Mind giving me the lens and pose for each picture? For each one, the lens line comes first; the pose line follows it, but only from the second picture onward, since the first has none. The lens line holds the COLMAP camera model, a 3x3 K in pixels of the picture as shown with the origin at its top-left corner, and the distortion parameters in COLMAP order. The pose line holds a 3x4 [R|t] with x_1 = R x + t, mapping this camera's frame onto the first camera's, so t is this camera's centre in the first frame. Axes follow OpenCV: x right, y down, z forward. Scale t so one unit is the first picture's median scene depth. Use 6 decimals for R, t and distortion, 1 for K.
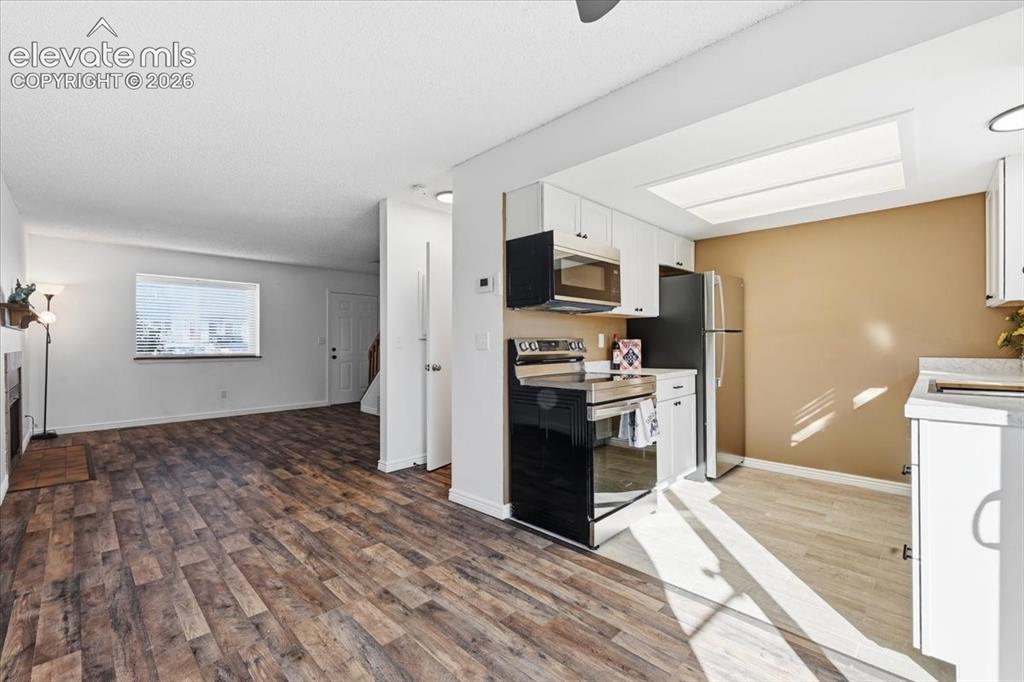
lens RADIAL K [[434.5, 0, 513.1], [0, 434.5, 345.3], [0, 0, 1]] dist [0.000924, 0.000078]
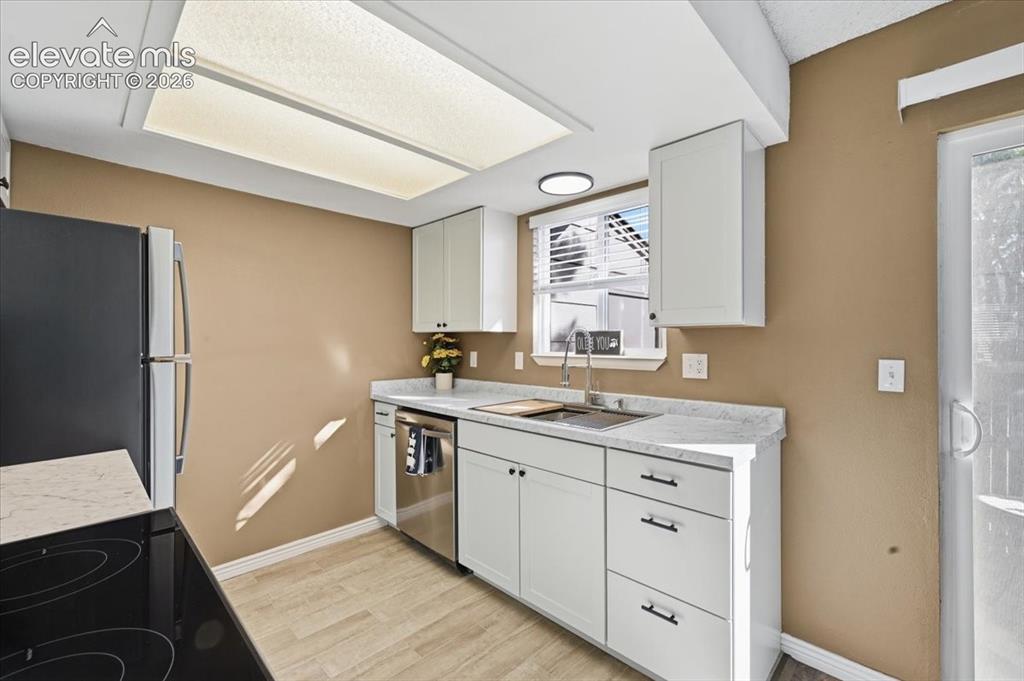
lens RADIAL K [[429.3, 0, 500.2], [0, 429.3, 342.9], [0, 0, 1]] dist [0.000123, -0.000003]
pose [[0.017664, 0.004239, 0.999835, 0.002686], [0.005085, 0.999978, -0.004329, -0.060713], [-0.999831, 0.005161, 0.017642, 0.833121]]
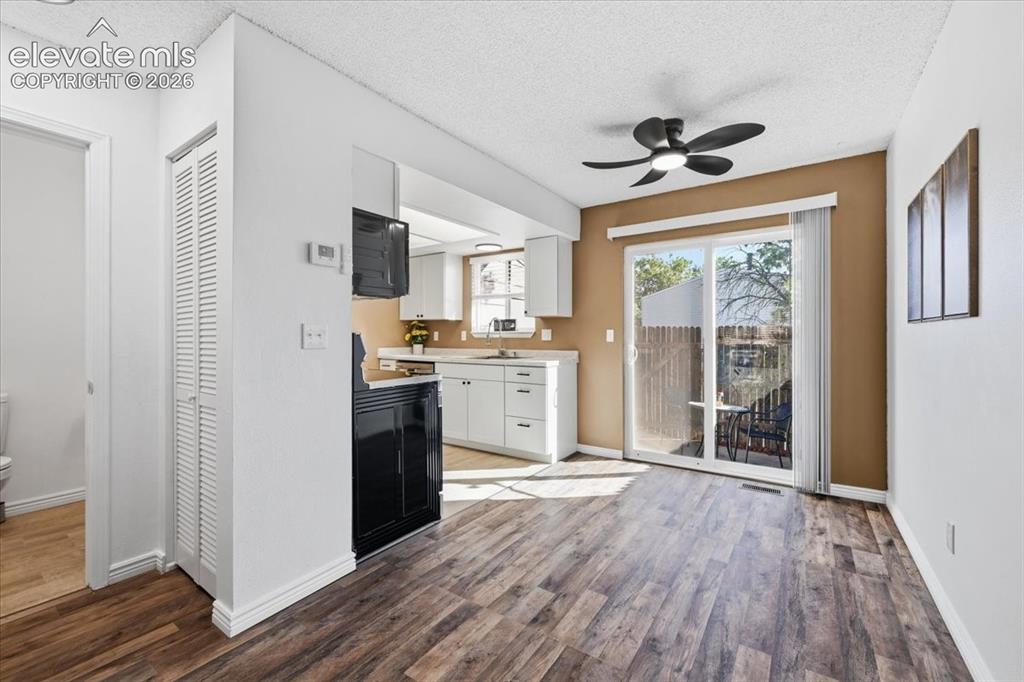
lens RADIAL K [[425.3, 0, 512.0], [0, 425.3, 341.0], [0, 0, 1]] dist [0.000993, 0.000036]
pose [[-0.178222, -0.004922, 0.983978, -0.888027], [0.007814, 0.999949, 0.006417, -0.005930], [-0.983959, 0.008832, -0.178174, 0.936073]]
